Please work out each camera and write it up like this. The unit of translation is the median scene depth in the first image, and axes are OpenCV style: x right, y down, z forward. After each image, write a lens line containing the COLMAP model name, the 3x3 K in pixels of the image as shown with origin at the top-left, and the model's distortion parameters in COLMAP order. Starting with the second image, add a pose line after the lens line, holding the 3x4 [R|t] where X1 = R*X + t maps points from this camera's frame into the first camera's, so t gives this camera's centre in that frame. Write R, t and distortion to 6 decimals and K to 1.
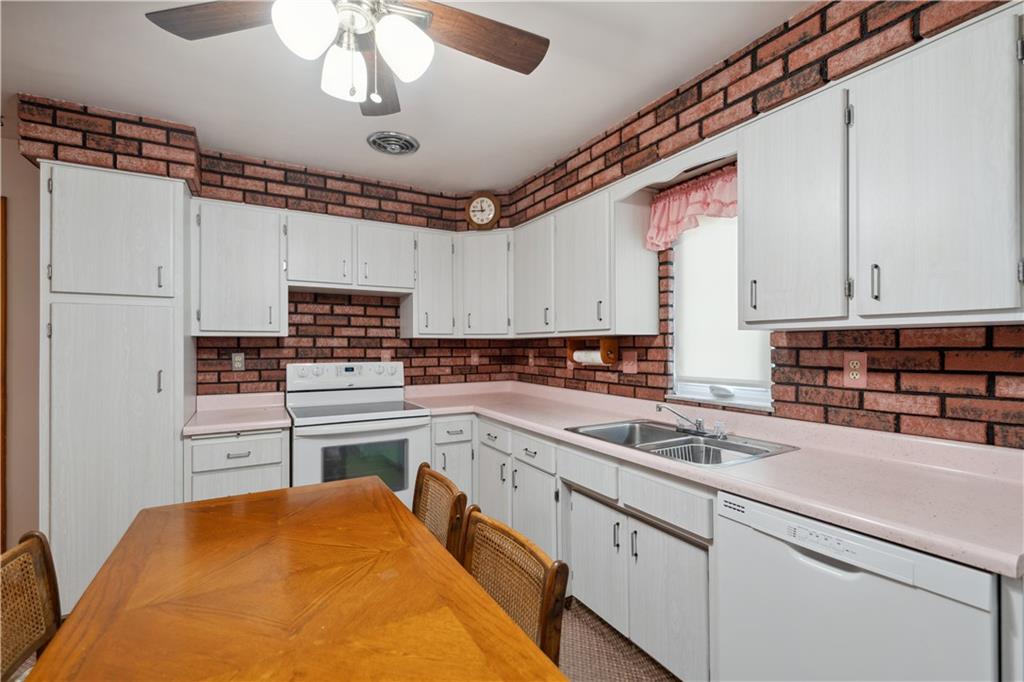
lens RADIAL K [[456.8, 0, 516.3], [0, 456.8, 339.8], [0, 0, 1]] dist [0.000157, 0.000081]
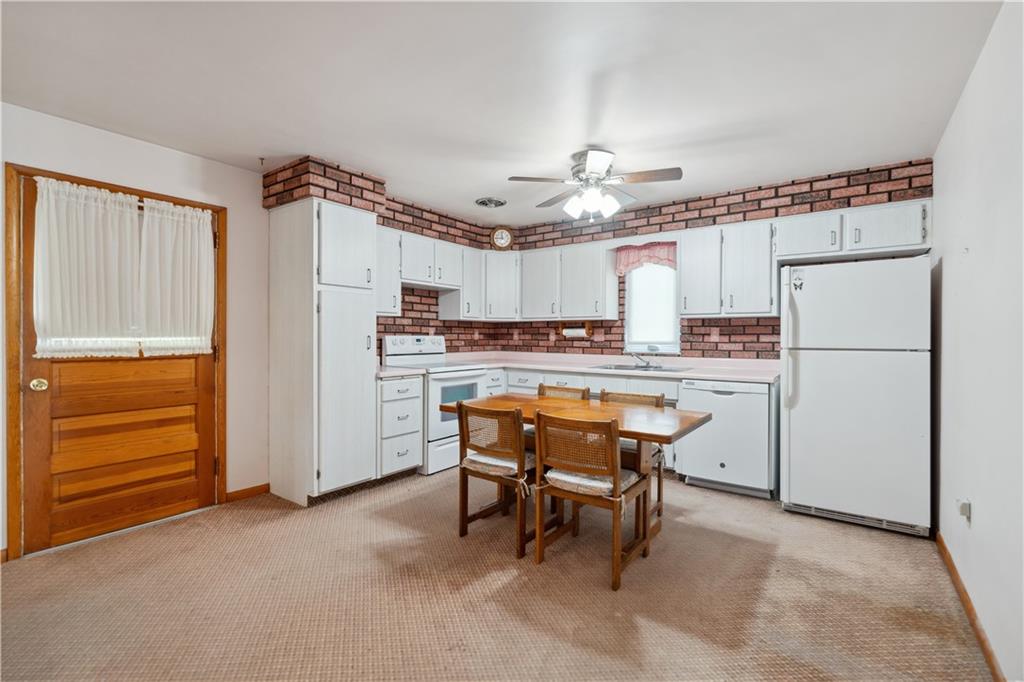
lens RADIAL K [[456.8, 0, 516.3], [0, 456.8, 339.8], [0, 0, 1]] dist [0.000157, 0.000081]
pose [[0.914648, 0.003570, 0.404236, -0.718888], [-0.012427, 0.999737, 0.019288, 0.033648], [-0.404061, -0.022665, 0.914451, -0.484523]]
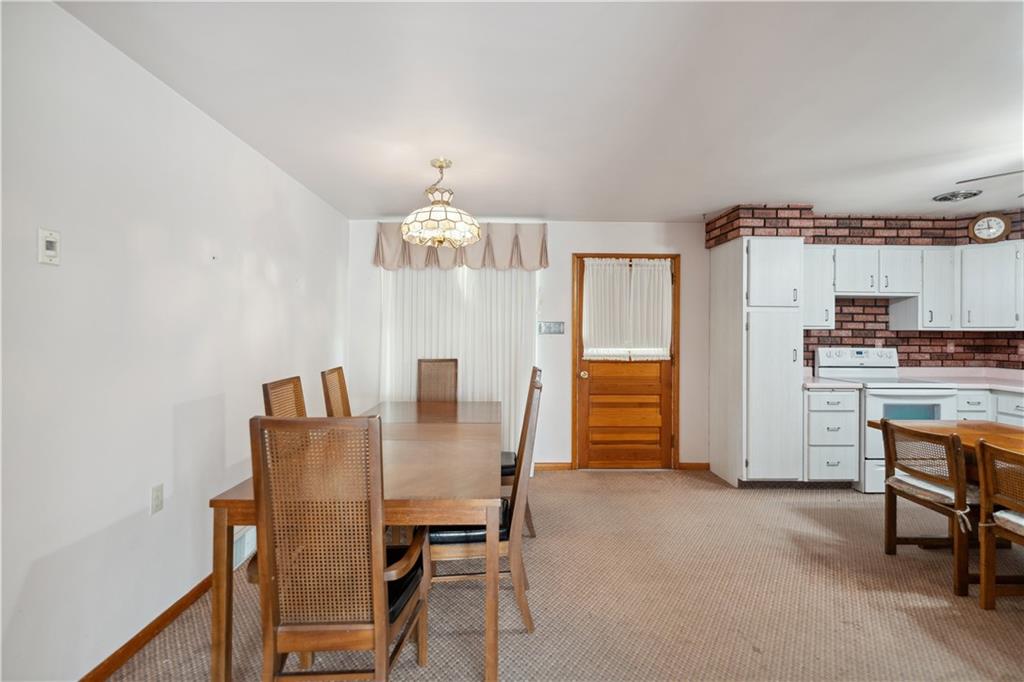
lens RADIAL K [[455.2, 0, 513.8], [0, 455.2, 333.2], [0, 0, 1]] dist [0.000650, 0.000083]
pose [[0.875806, 0.006175, -0.482623, -0.666656], [-0.002340, 0.999961, 0.008548, -0.004506], [0.482657, -0.006357, 0.875786, -0.778795]]
